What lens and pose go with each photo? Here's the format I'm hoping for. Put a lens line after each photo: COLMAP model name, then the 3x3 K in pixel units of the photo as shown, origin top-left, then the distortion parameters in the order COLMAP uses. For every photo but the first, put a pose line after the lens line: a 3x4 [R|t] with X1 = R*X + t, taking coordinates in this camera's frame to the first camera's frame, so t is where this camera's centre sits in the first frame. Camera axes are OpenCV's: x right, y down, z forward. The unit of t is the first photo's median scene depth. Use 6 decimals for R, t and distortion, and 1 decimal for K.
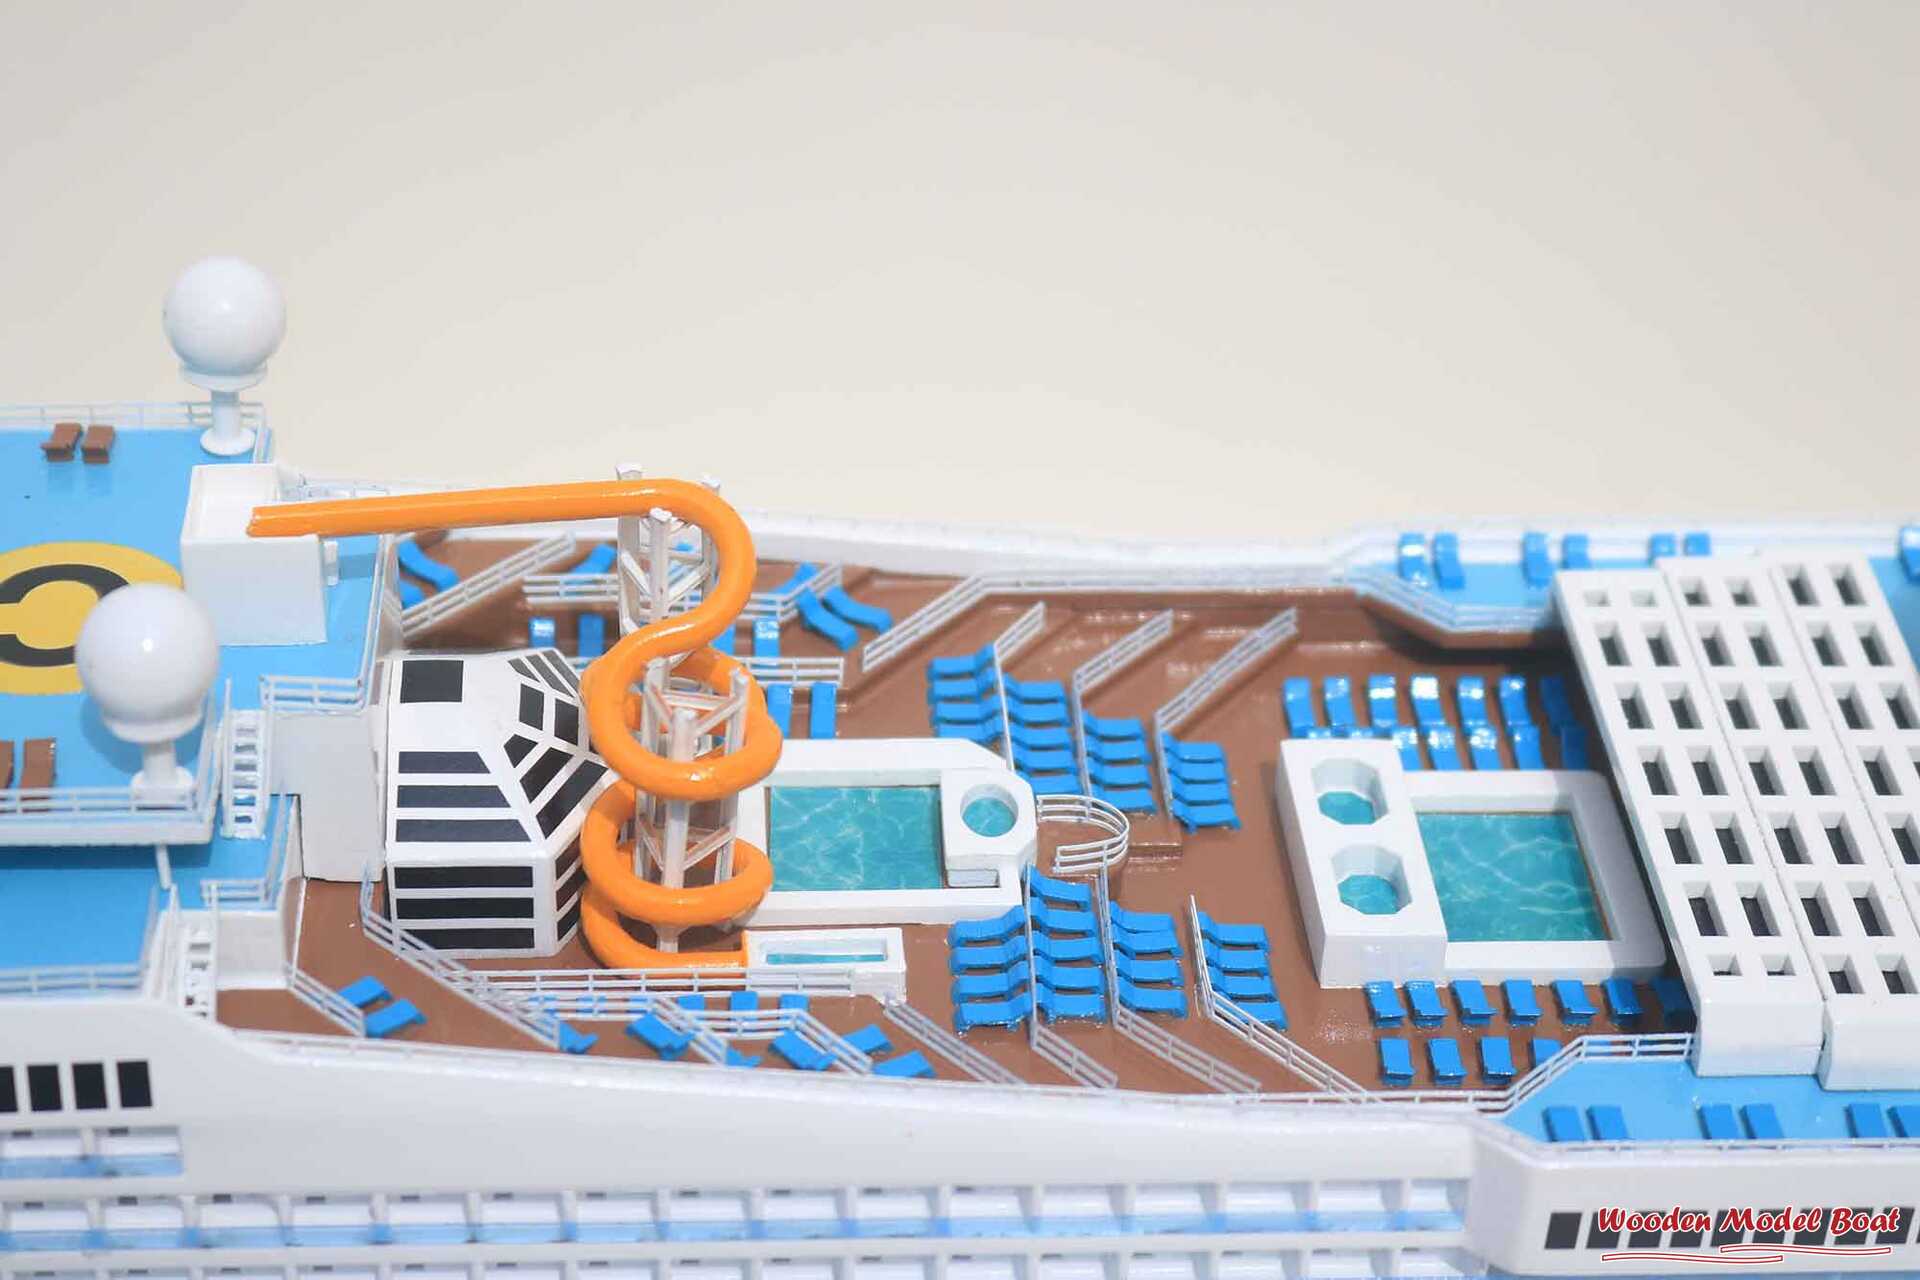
lens RADIAL K [[3615.7, 0, 960.0], [0, 3615.7, 640.0], [0, 0, 1]] dist [0.000795, -0.147168]
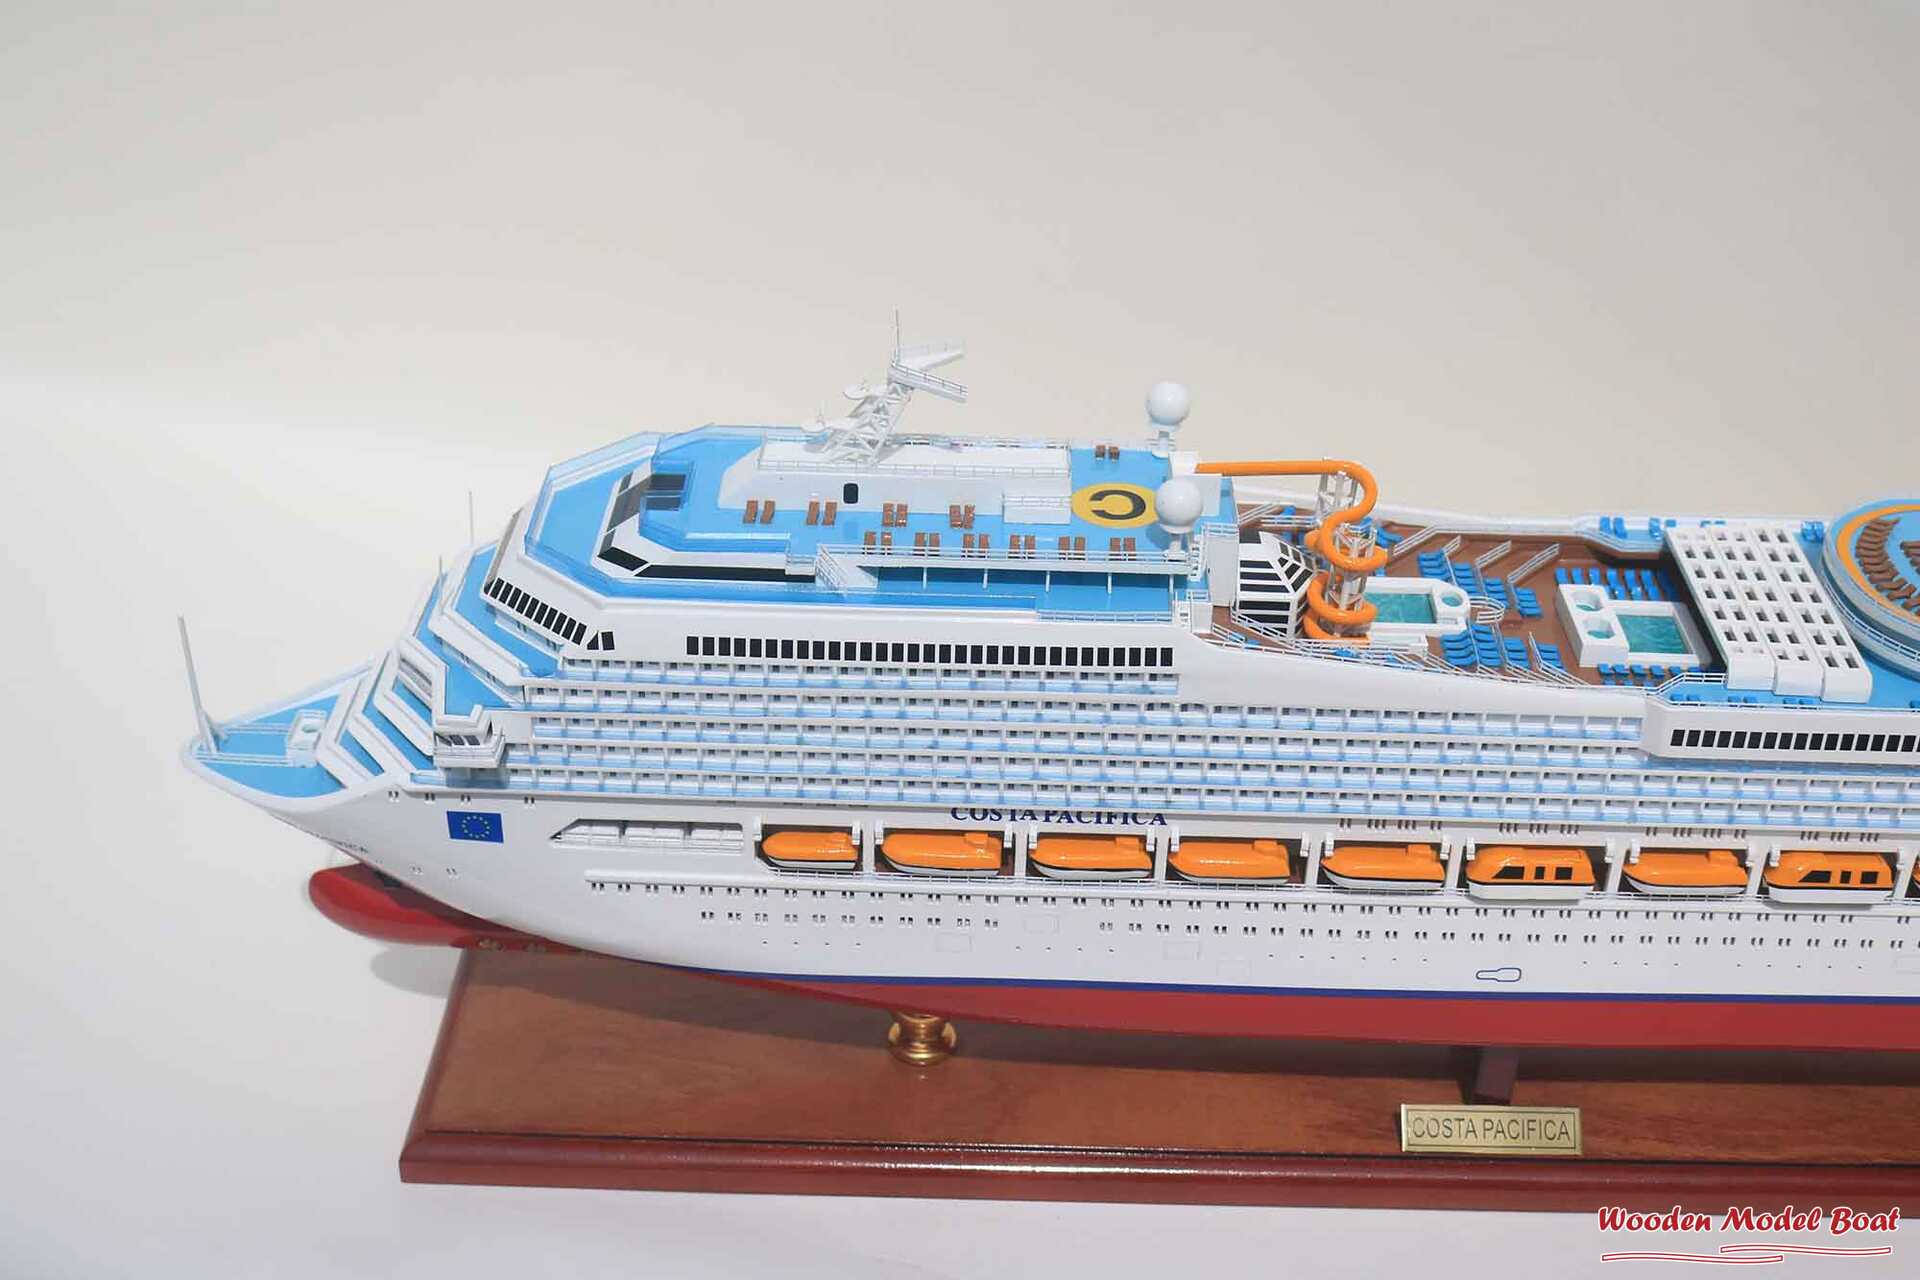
lens RADIAL K [[2425.1, 0, 943.5], [0, 2425.1, 643.7], [0, 0, 1]] dist [-0.096238, 0.077668]
pose [[0.996125, 0.030354, -0.082547, -0.221111], [-0.037345, 0.995722, -0.084514, 0.249788], [0.079629, 0.087270, 0.992997, -0.789902]]
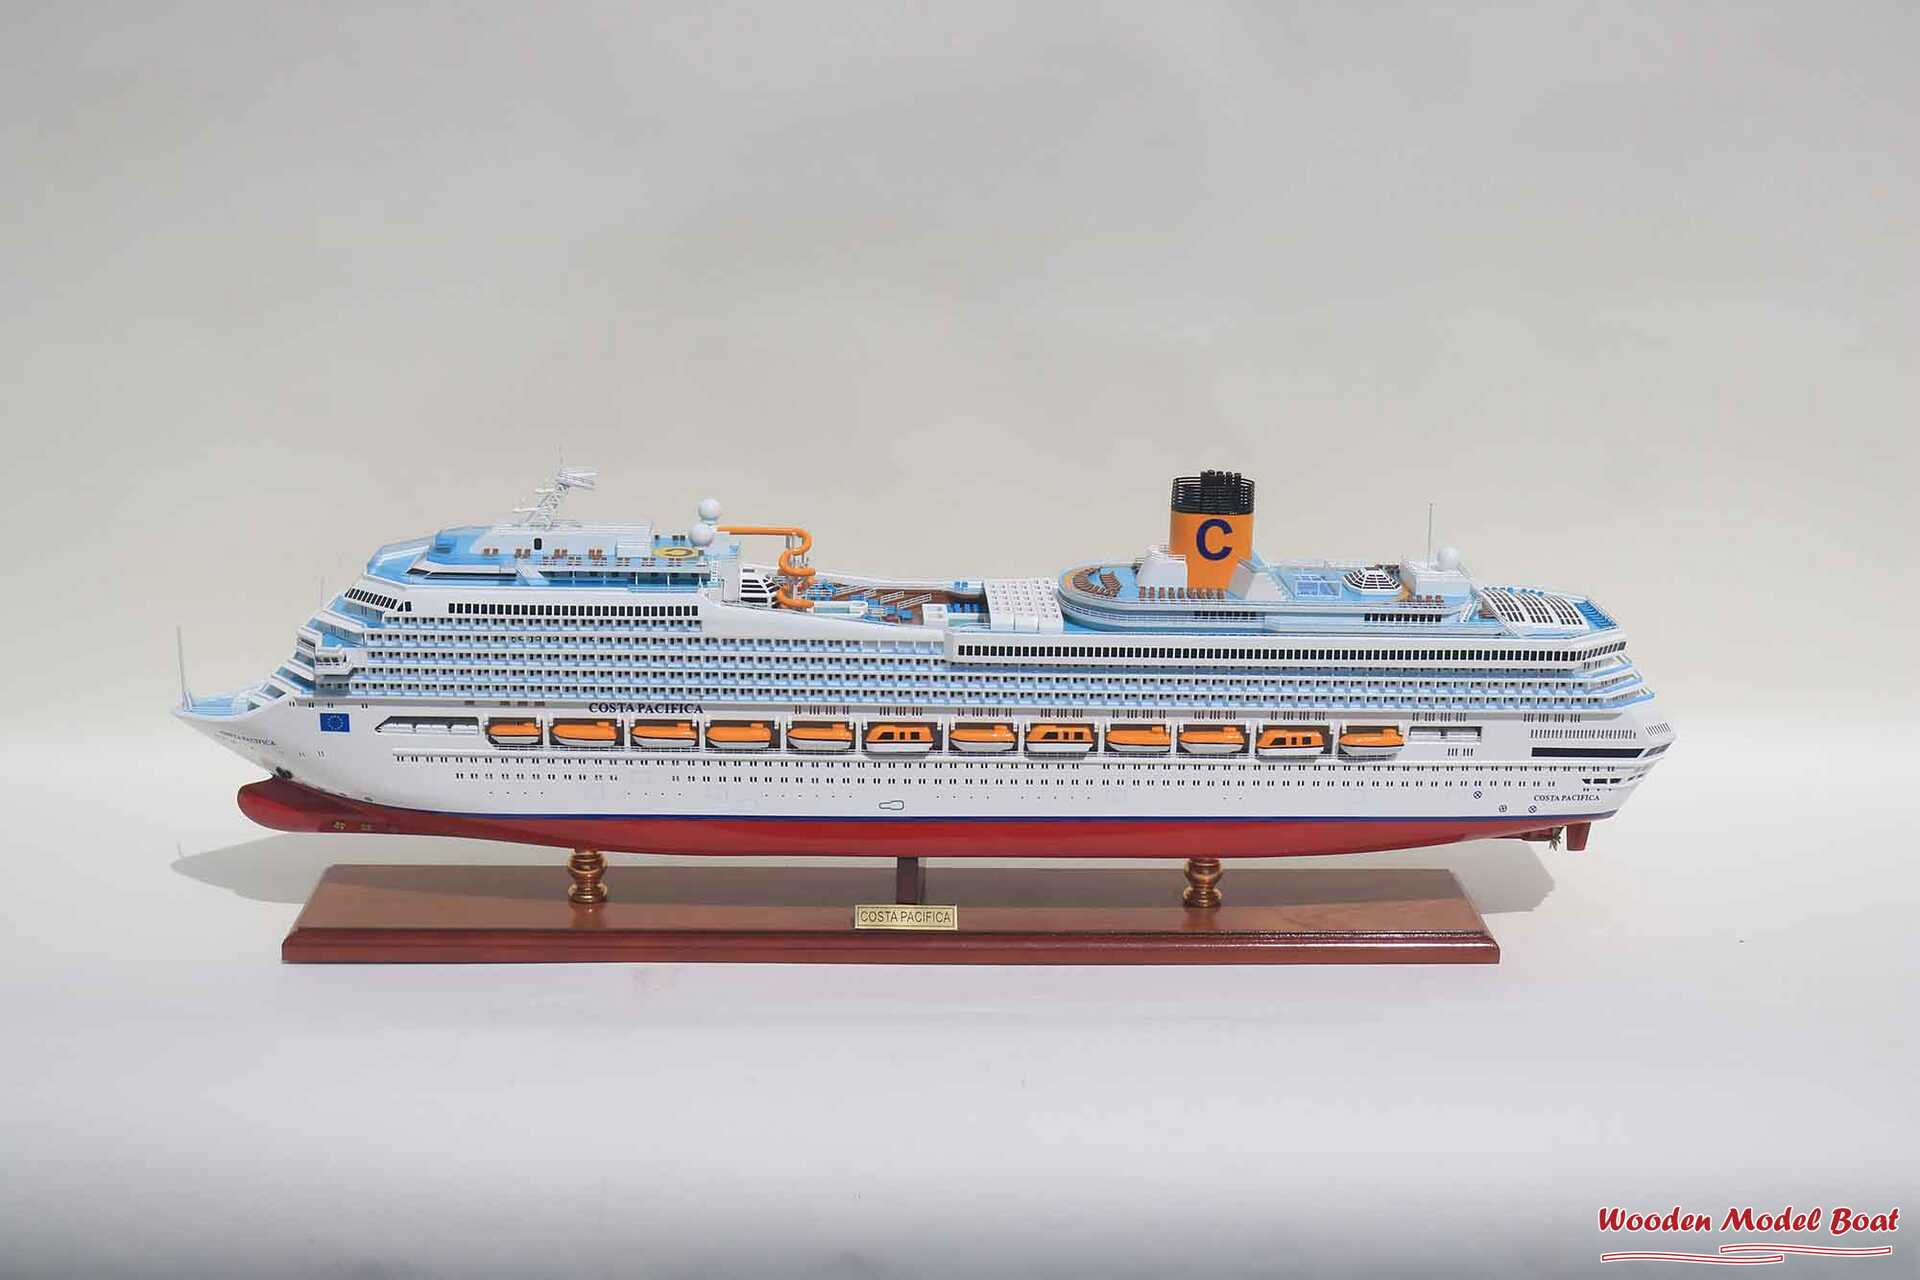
lens RADIAL K [[2425.1, 0, 943.5], [0, 2425.1, 643.7], [0, 0, 1]] dist [-0.096238, 0.077668]
pose [[0.999541, -0.001882, -0.030226, 0.232452], [-0.008652, 0.938726, -0.344555, 1.286265], [0.029022, 0.344658, 0.938280, -2.171139]]
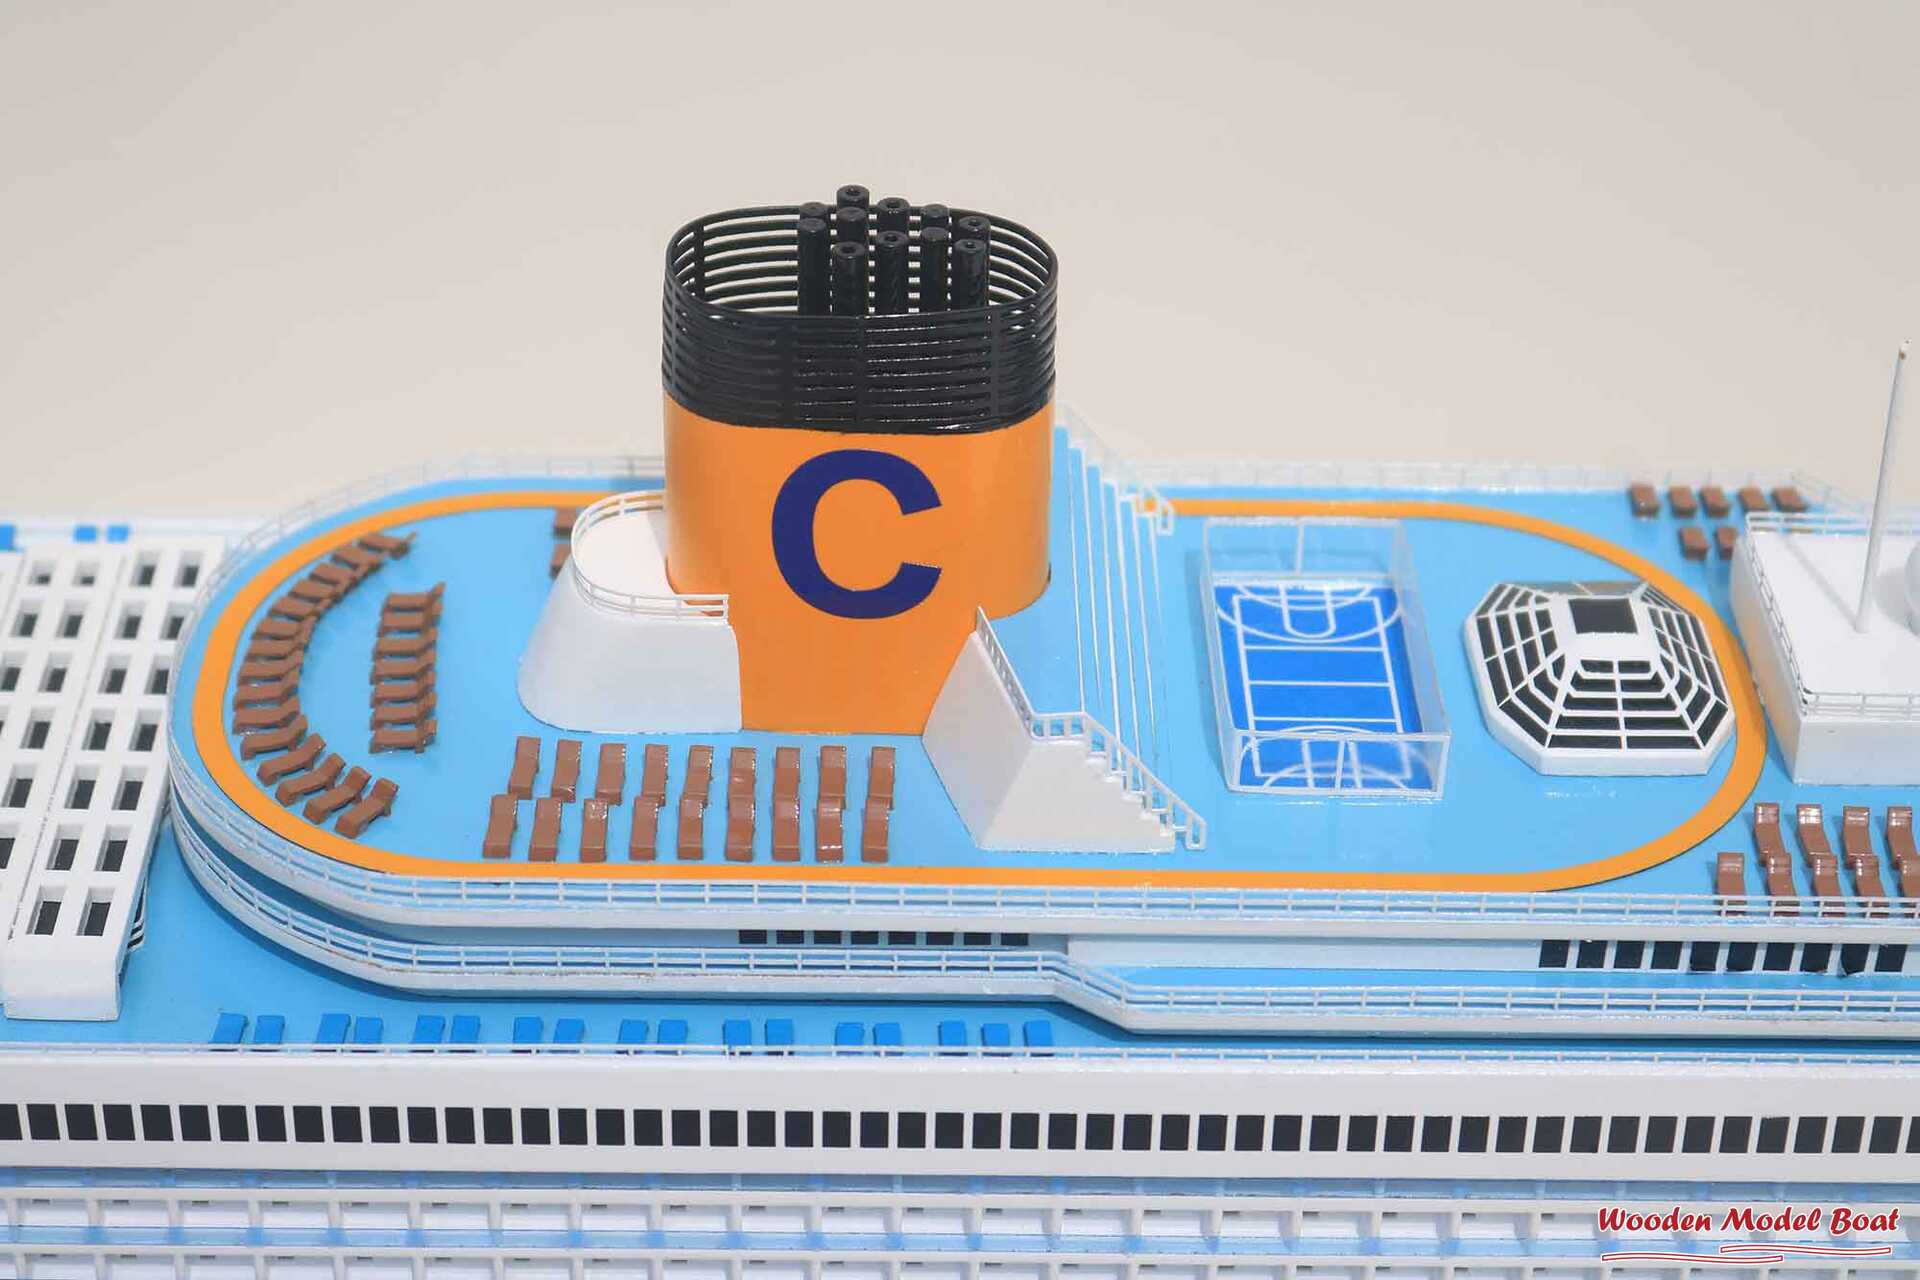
lens RADIAL K [[3615.7, 0, 960.0], [0, 3615.7, 640.0], [0, 0, 1]] dist [0.000795, -0.147168]
pose [[0.998990, 0.019983, -0.040242, 0.584417], [-0.020709, 0.999628, -0.017727, 0.024778], [0.039873, 0.018542, 0.999033, -0.094819]]
